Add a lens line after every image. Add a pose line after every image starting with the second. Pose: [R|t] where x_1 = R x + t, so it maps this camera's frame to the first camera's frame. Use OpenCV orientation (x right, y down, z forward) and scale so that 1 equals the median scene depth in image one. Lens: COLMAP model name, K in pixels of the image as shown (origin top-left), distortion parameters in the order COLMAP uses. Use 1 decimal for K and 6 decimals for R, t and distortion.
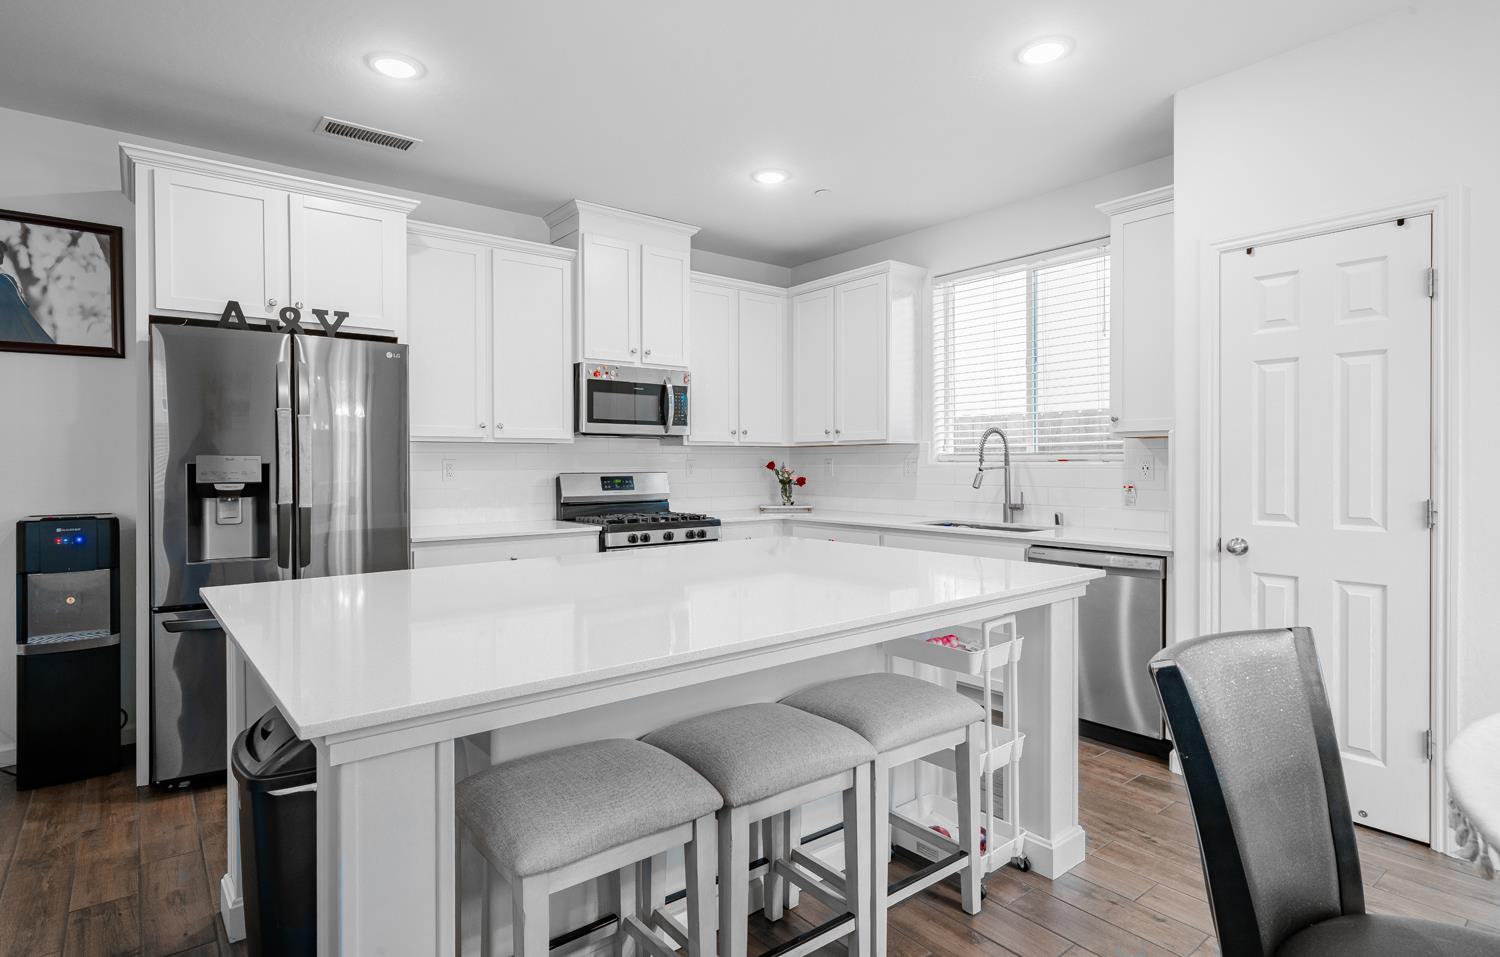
lens RADIAL K [[767.1, 0, 739.5], [0, 767.1, 466.7], [0, 0, 1]] dist [-0.011028, -0.000836]
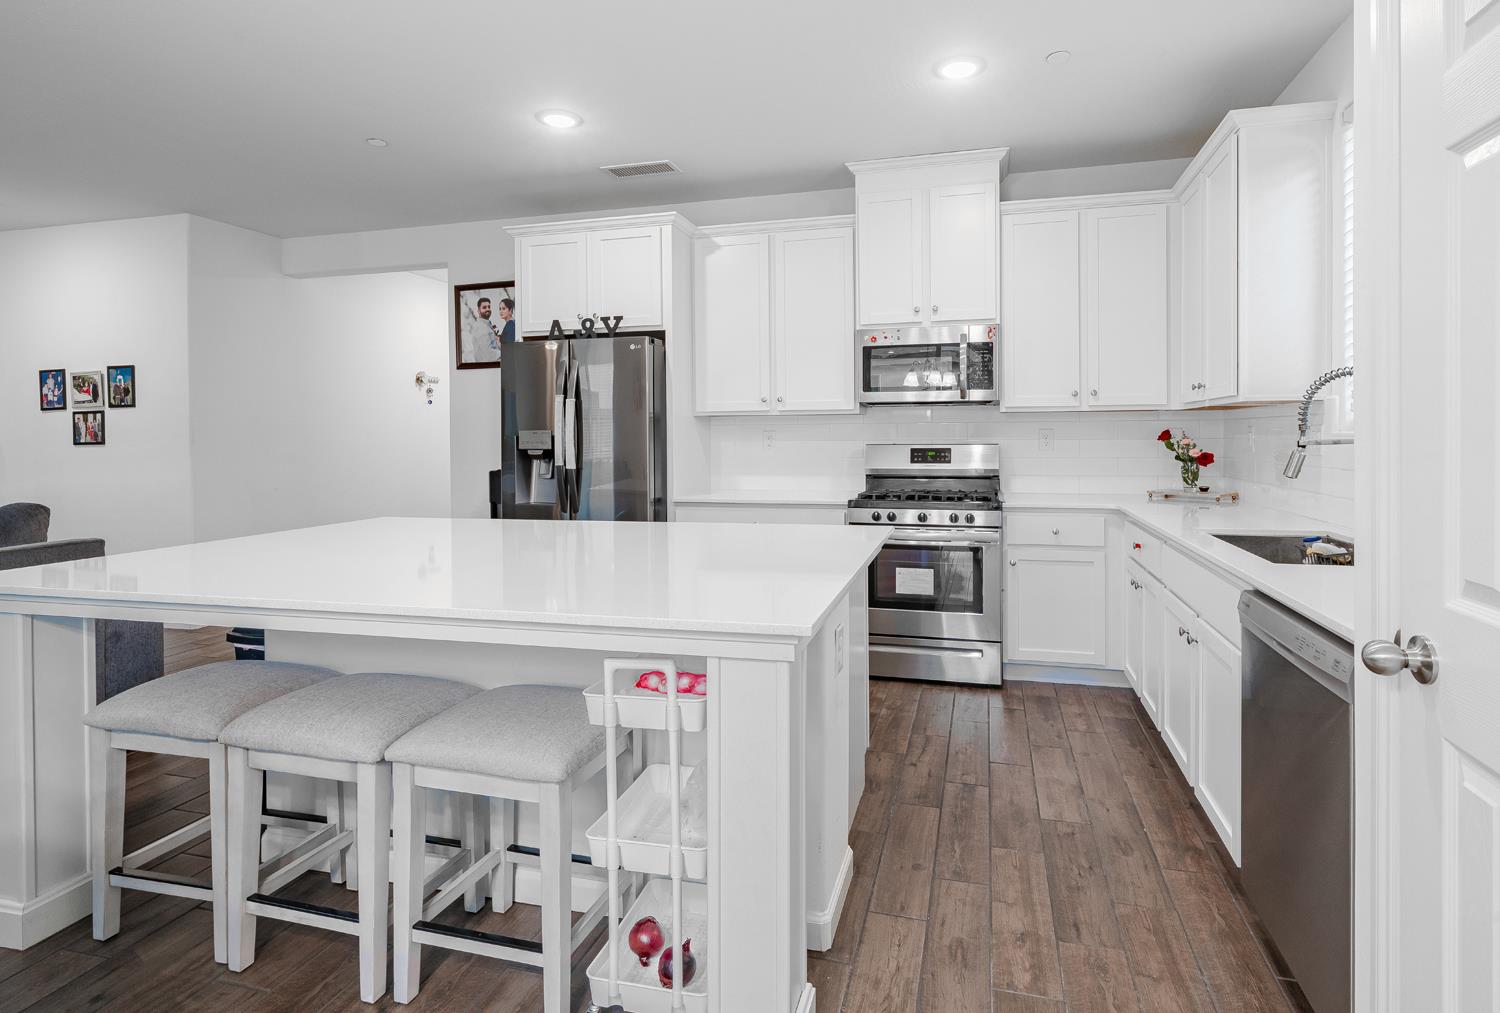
lens RADIAL K [[756.4, 0, 797.1], [0, 756.4, 439.5], [0, 0, 1]] dist [0.000549, 0.001440]
pose [[0.607815, 0.003605, -0.794070, 0.530898], [0.000759, 0.999987, 0.005120, -0.003018], [0.794078, -0.003714, 0.607804, 0.377618]]
